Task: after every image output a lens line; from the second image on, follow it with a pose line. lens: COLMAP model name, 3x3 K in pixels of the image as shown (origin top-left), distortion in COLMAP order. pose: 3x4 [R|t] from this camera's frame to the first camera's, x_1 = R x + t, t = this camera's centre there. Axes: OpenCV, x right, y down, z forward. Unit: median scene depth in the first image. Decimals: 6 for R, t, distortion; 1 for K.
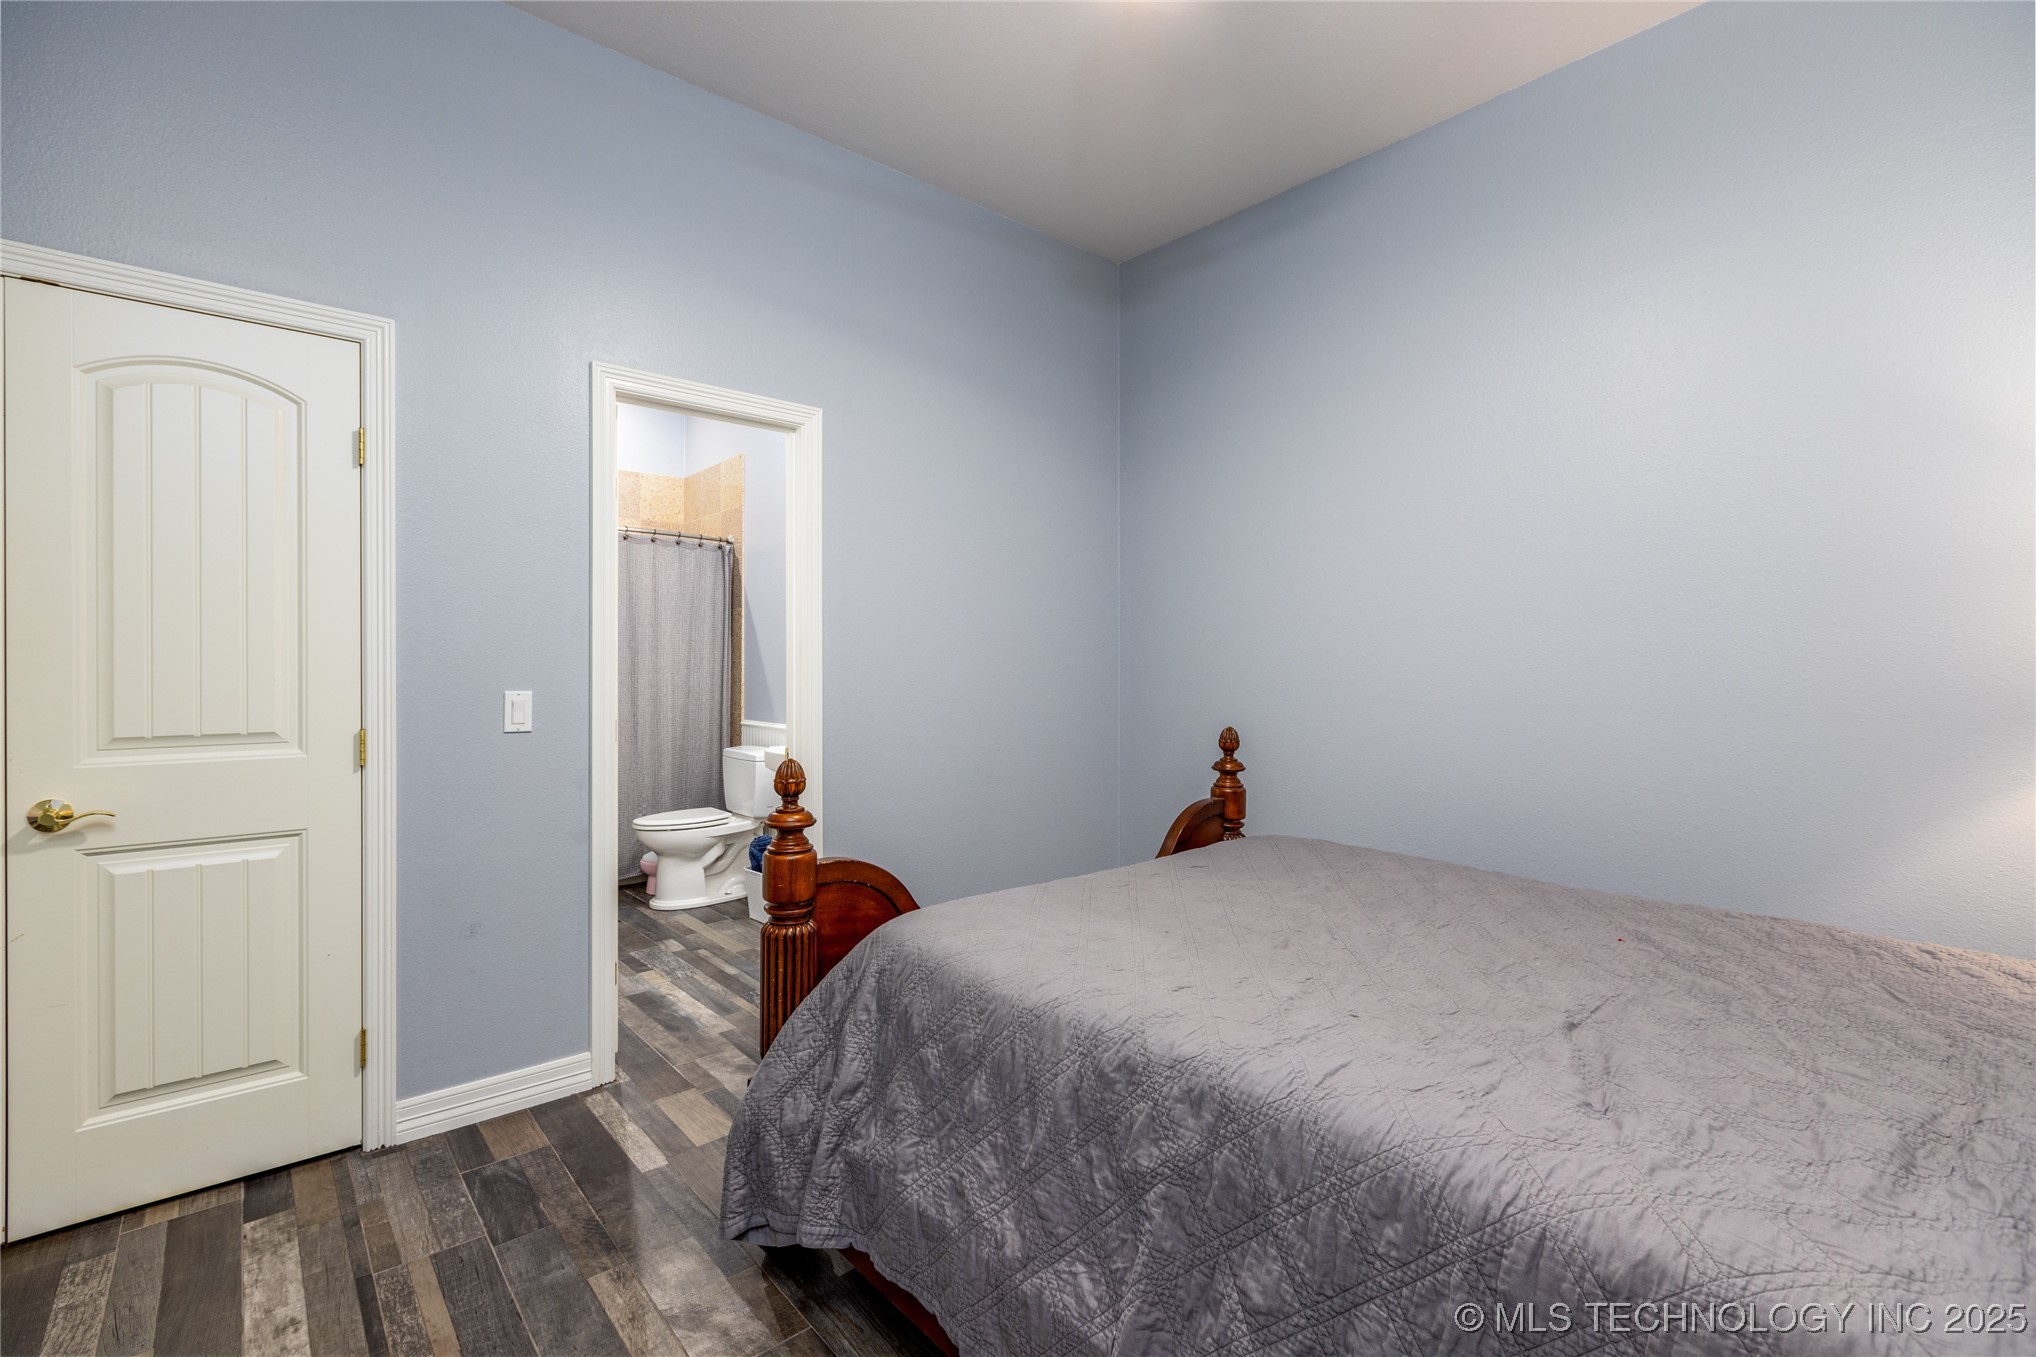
lens RADIAL K [[897.2, 0, 1021.3], [0, 897.2, 666.5], [0, 0, 1]] dist [-0.008776, 0.000651]
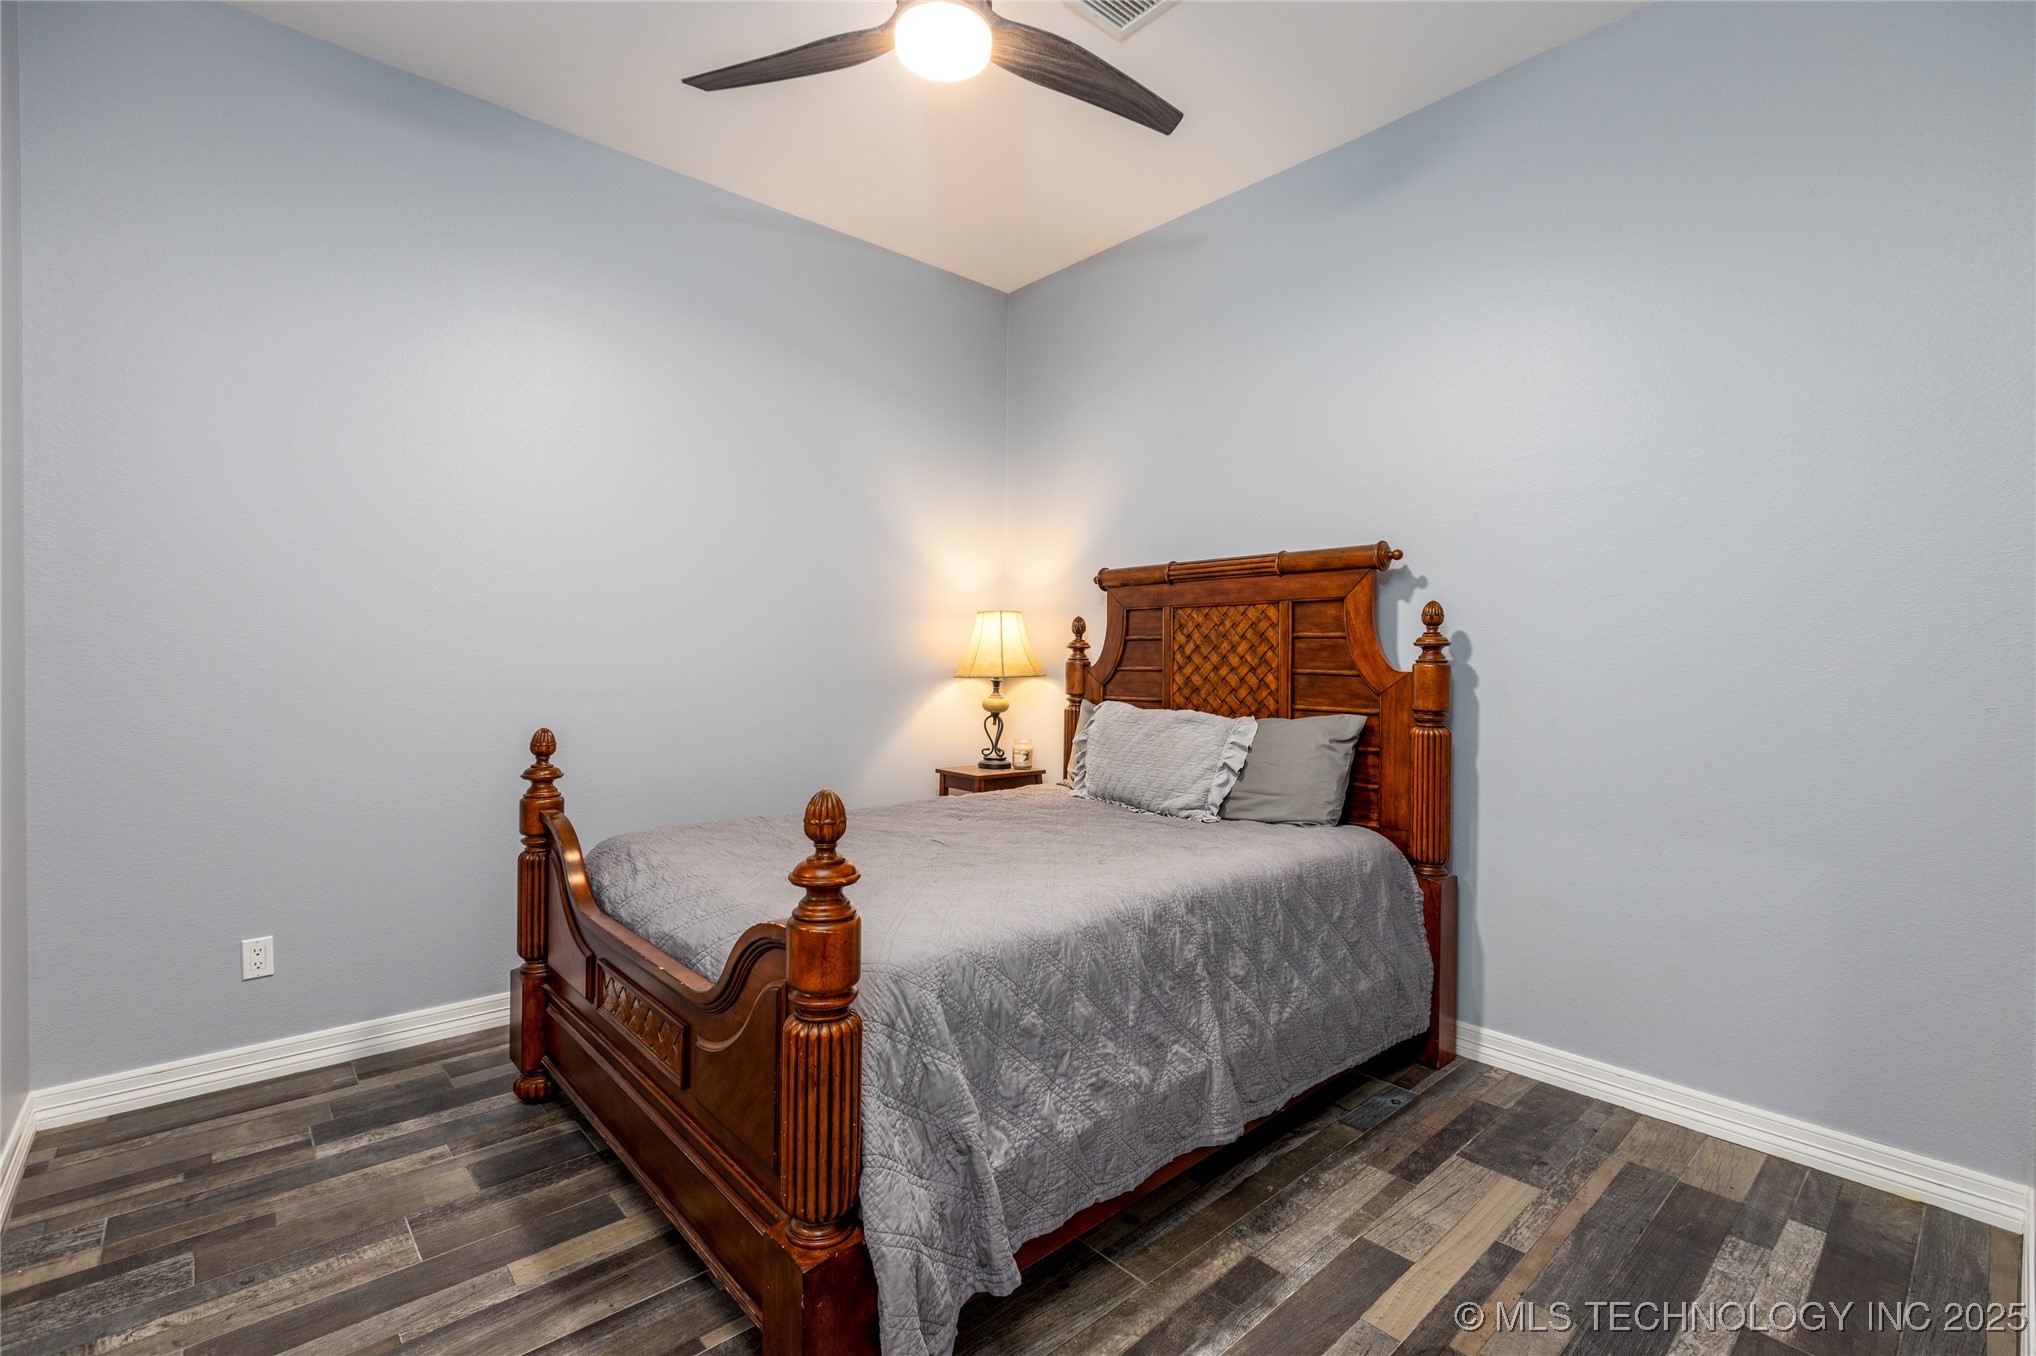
lens RADIAL K [[897.2, 0, 1025.9], [0, 897.2, 672.1], [0, 0, 1]] dist [-0.008776, 0.000651]
pose [[-0.008267, -0.017830, 0.999807, -0.982859], [-0.004948, 0.999830, 0.017789, -0.005629], [-0.999954, -0.004800, -0.008354, 0.846145]]
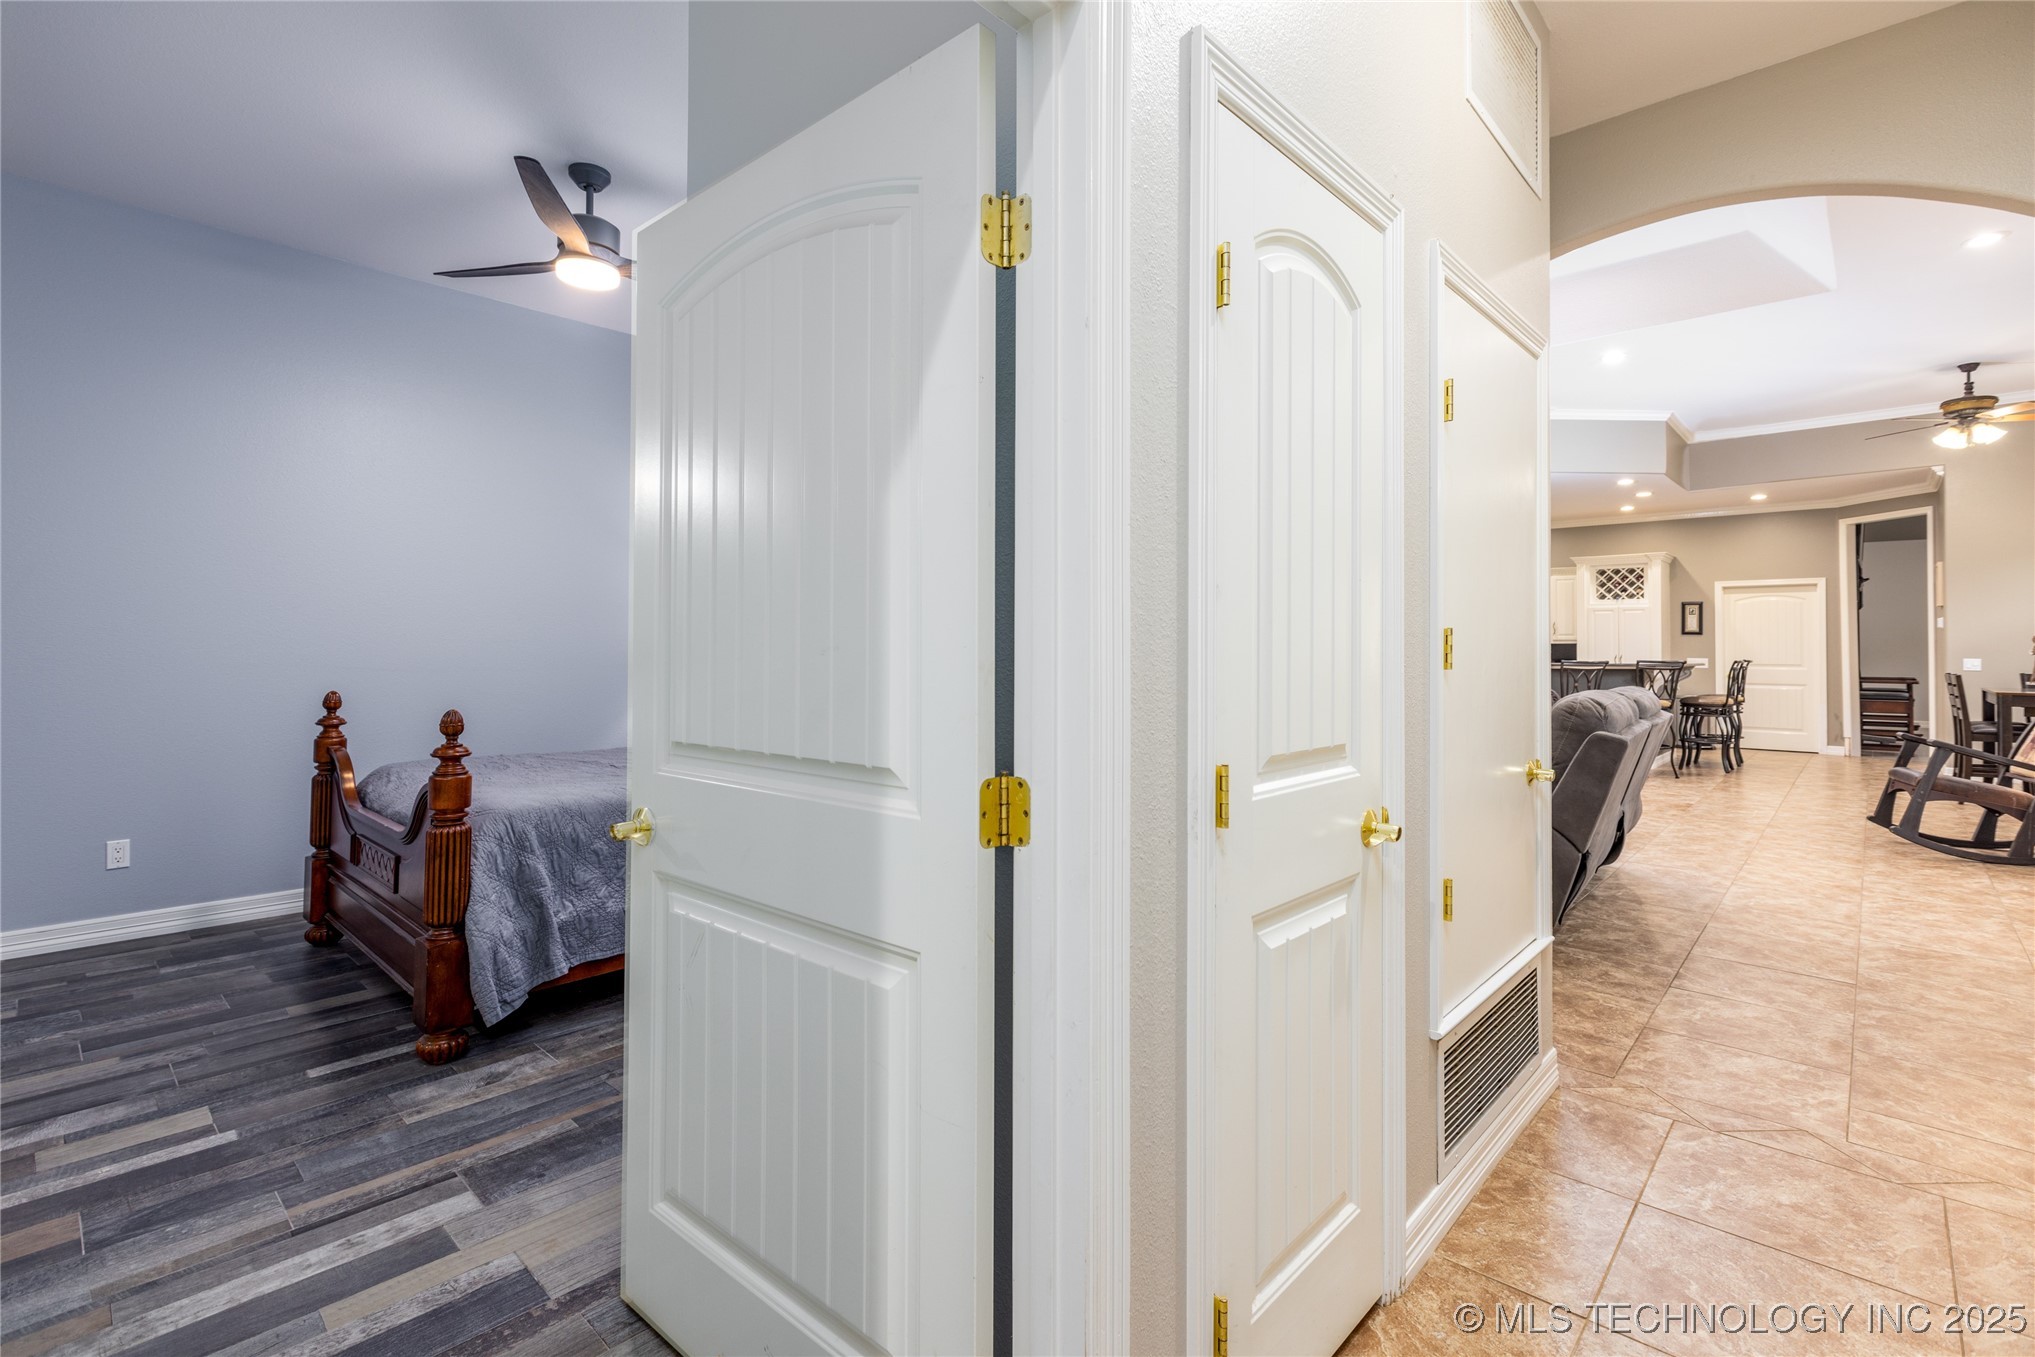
lens RADIAL K [[896.7, 0, 1000.3], [0, 896.7, 628.7], [0, 0, 1]] dist [-0.008776, 0.000651]
pose [[-0.098504, 0.021036, 0.994914, -1.766648], [-0.005958, 0.999746, -0.021728, 0.000995], [-0.995119, -0.008068, -0.098353, 0.273937]]
